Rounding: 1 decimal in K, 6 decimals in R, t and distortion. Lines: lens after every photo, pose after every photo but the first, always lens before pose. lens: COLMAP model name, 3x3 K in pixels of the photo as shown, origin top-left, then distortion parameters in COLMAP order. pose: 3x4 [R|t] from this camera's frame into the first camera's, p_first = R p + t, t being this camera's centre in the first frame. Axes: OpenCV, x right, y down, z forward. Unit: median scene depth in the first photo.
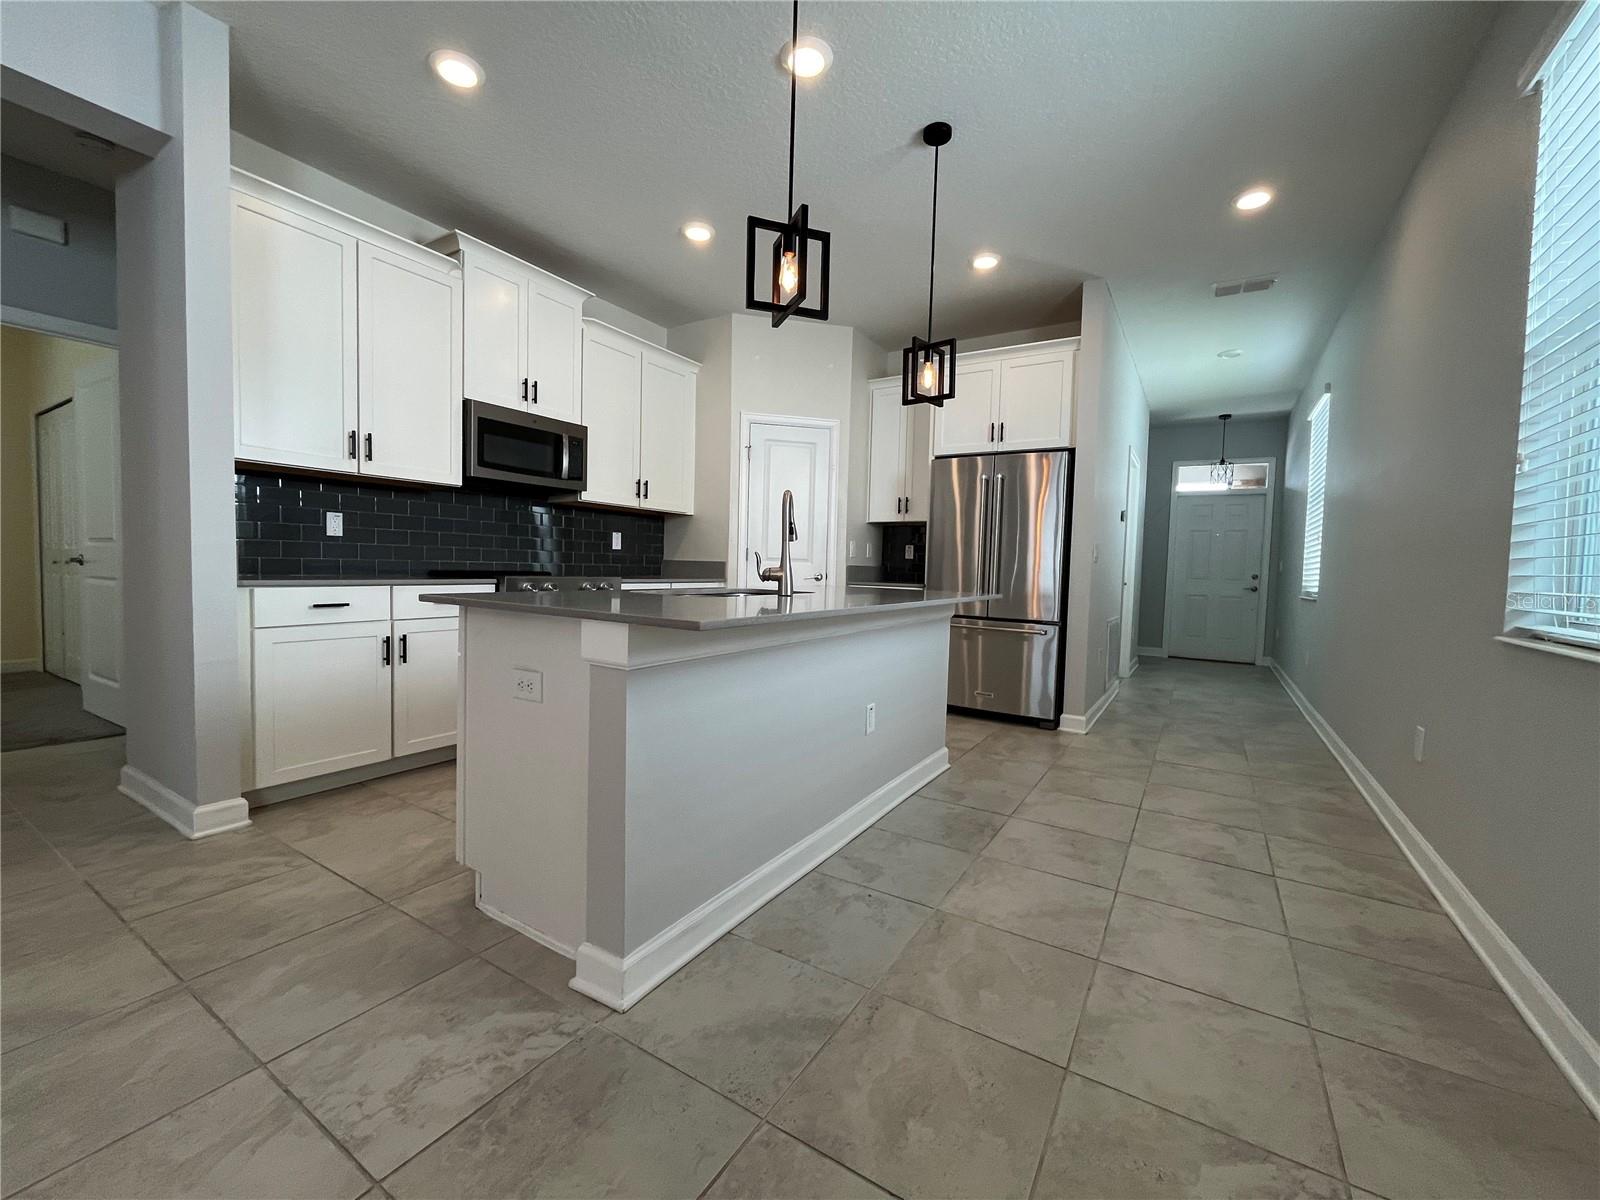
lens RADIAL K [[648.8, 0, 802.4], [0, 648.8, 598.3], [0, 0, 1]] dist [-0.000759, -0.001253]
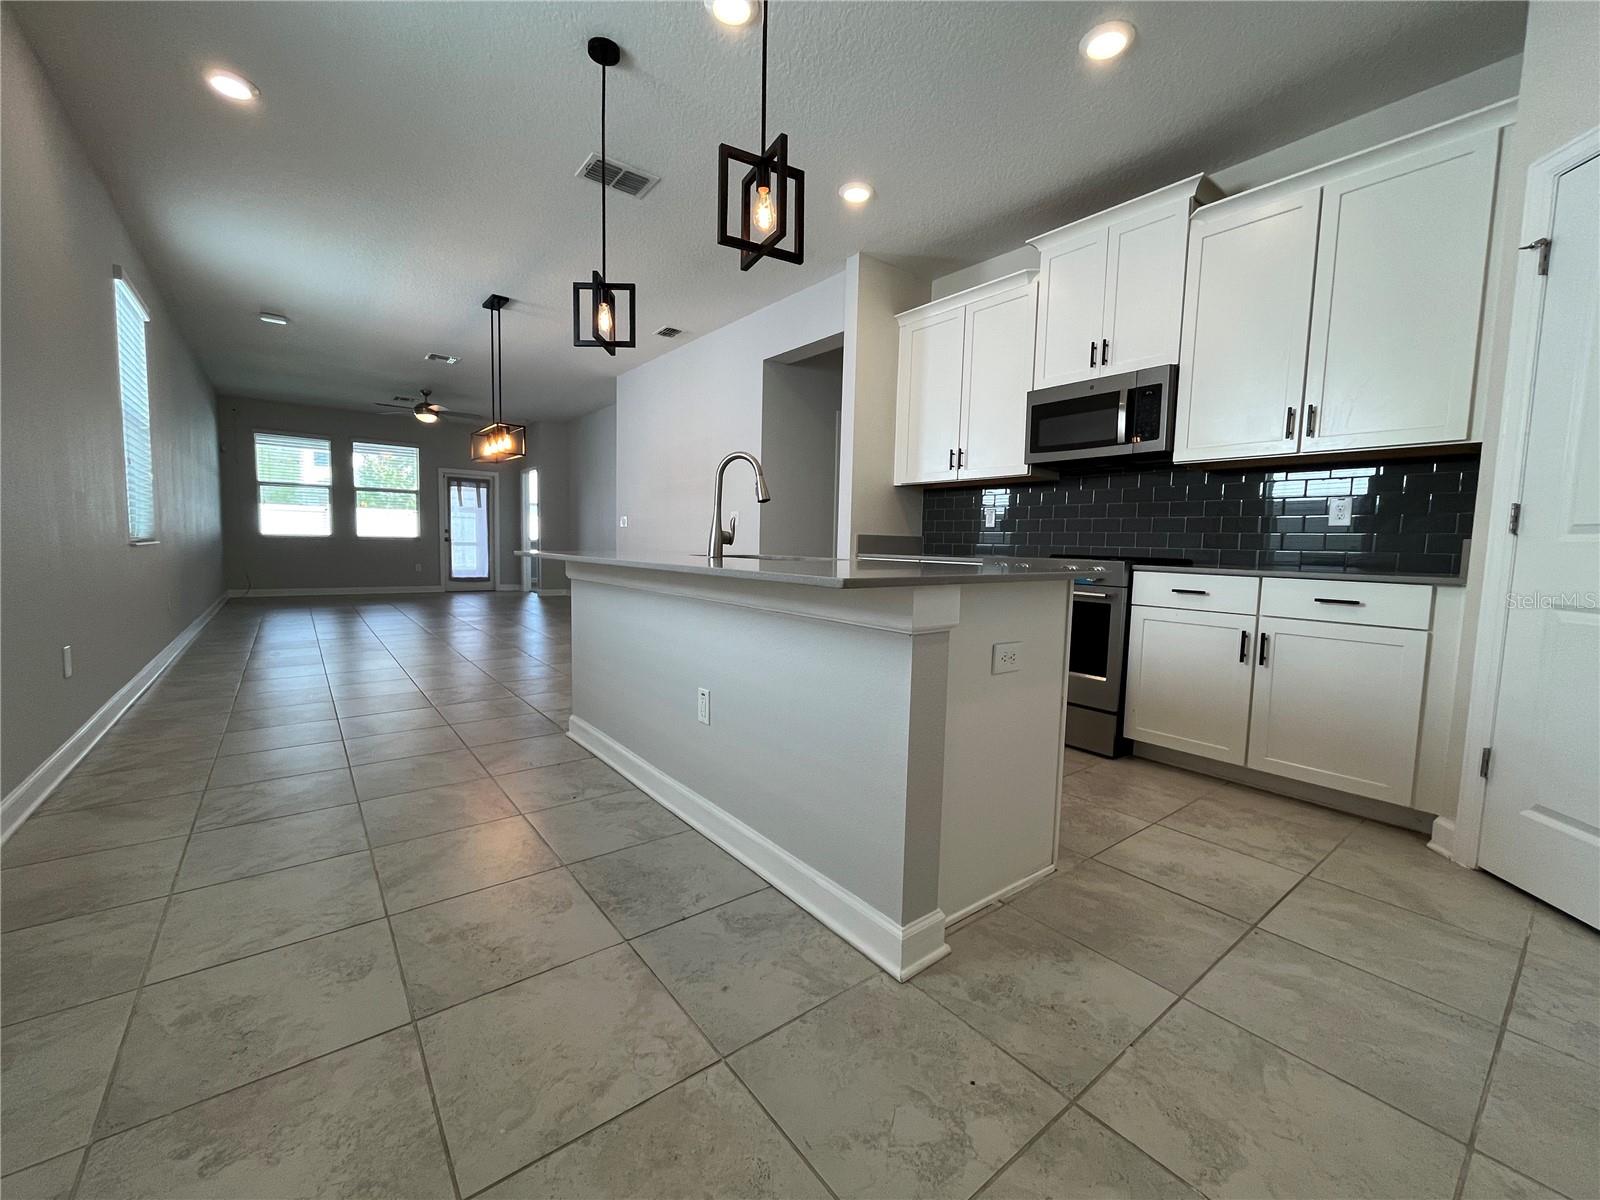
lens RADIAL K [[648.8, 0, 812.4], [0, 648.8, 602.5], [0, 0, 1]] dist [-0.000759, -0.001253]
pose [[-0.333293, 0.055233, -0.941204, 0.554712], [-0.075435, 0.993520, 0.085016, -0.021644], [0.939801, 0.099334, -0.326967, 0.914787]]
